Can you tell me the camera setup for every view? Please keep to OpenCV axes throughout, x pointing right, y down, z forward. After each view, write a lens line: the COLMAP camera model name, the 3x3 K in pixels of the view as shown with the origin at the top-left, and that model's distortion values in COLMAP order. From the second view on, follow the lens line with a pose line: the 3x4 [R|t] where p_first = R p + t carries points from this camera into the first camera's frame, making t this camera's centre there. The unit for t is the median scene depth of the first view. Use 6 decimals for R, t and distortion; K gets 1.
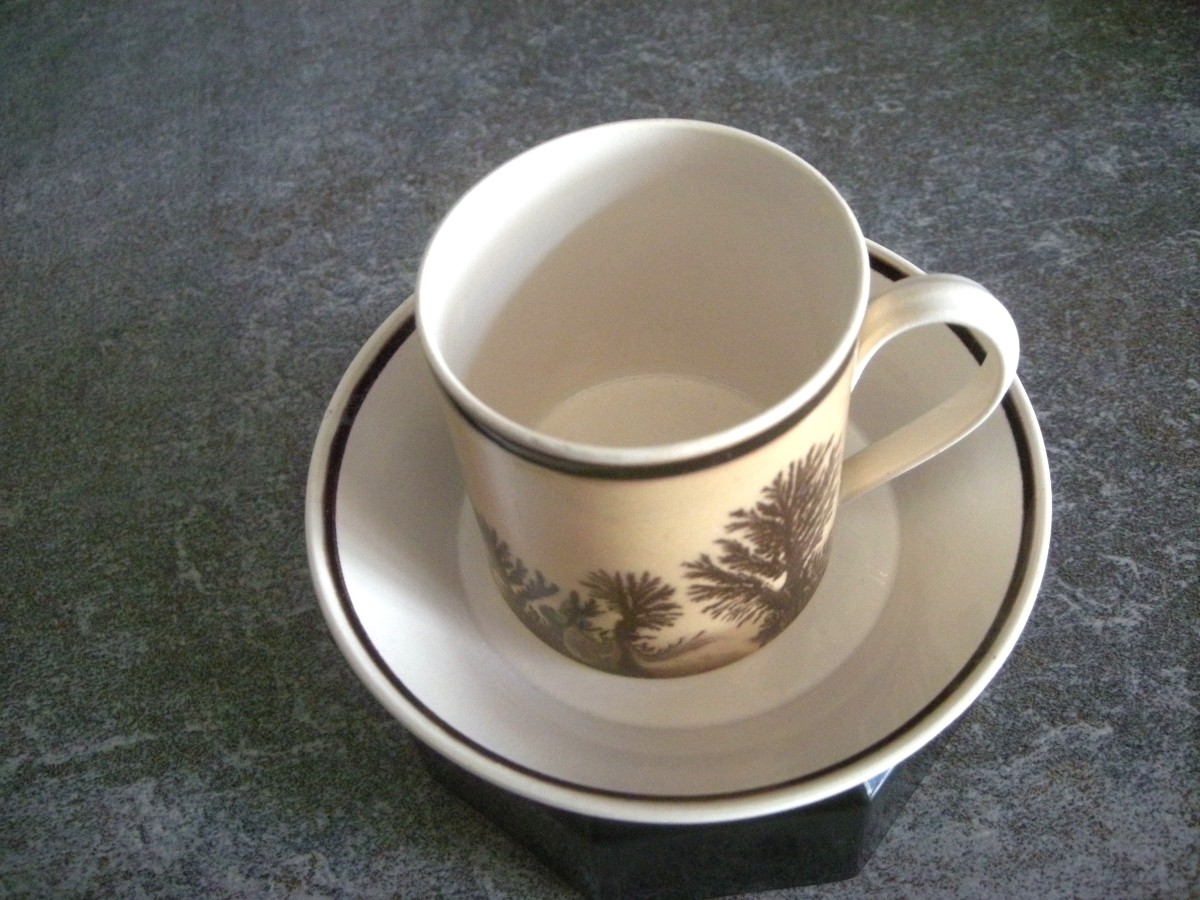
lens RADIAL K [[1211.1, 0, 613.0], [0, 1211.1, 451.8], [0, 0, 1]] dist [-0.184212, 0.101087]
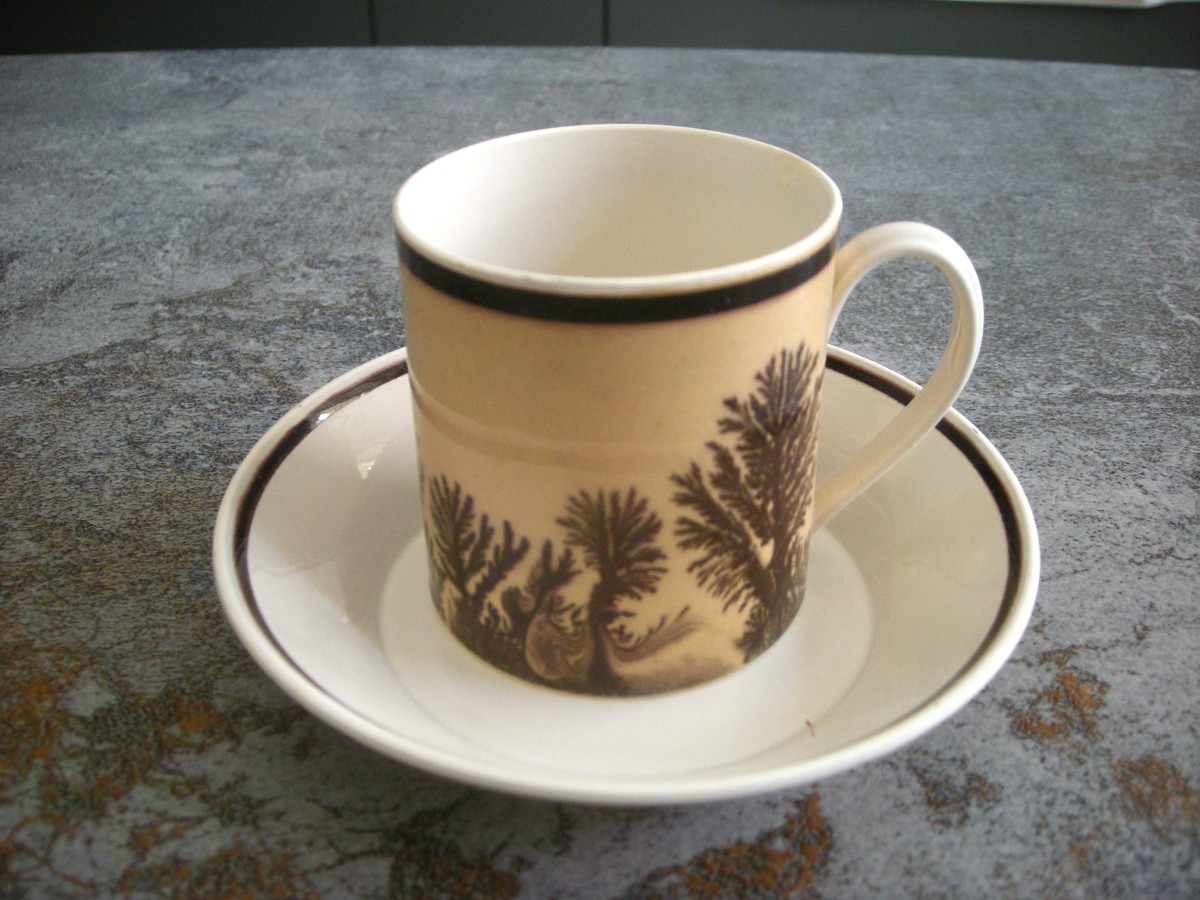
lens RADIAL K [[1211.1, 0, 613.0], [0, 1211.1, 451.8], [0, 0, 1]] dist [-0.184212, 0.101087]
pose [[0.994074, 0.008922, 0.108341, -0.056341], [0.034067, 0.920854, -0.388417, 0.279067], [-0.103231, 0.389806, 0.915093, 0.099279]]
